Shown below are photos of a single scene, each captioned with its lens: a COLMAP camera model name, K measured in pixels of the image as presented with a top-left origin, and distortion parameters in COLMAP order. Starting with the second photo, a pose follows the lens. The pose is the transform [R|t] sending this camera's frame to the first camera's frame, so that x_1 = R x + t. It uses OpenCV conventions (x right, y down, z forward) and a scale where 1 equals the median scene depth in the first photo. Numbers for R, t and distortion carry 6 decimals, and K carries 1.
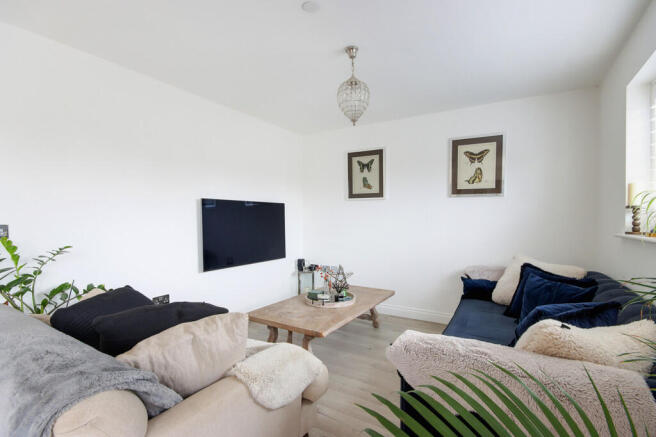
lens RADIAL K [[304.4, 0, 329.7], [0, 304.4, 218.0], [0, 0, 1]] dist [-0.005656, -0.001545]
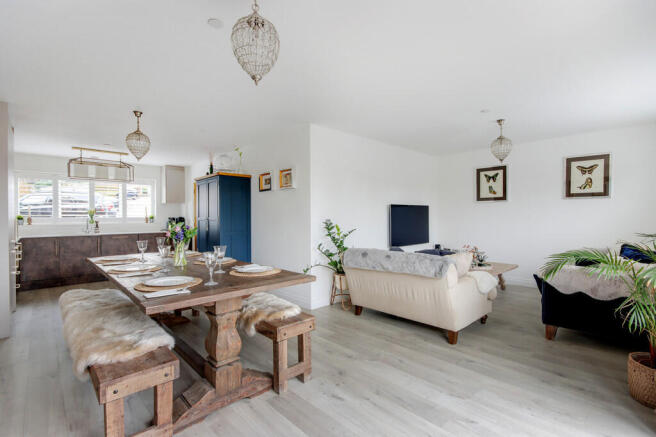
lens RADIAL K [[304.4, 0, 312.5], [0, 304.4, 224.2], [0, 0, 1]] dist [-0.005656, -0.001545]
pose [[0.953124, -0.002877, -0.302567, -0.283089], [0.009973, 0.999710, 0.021912, 0.003520], [0.302416, -0.023902, 0.952876, -0.673370]]
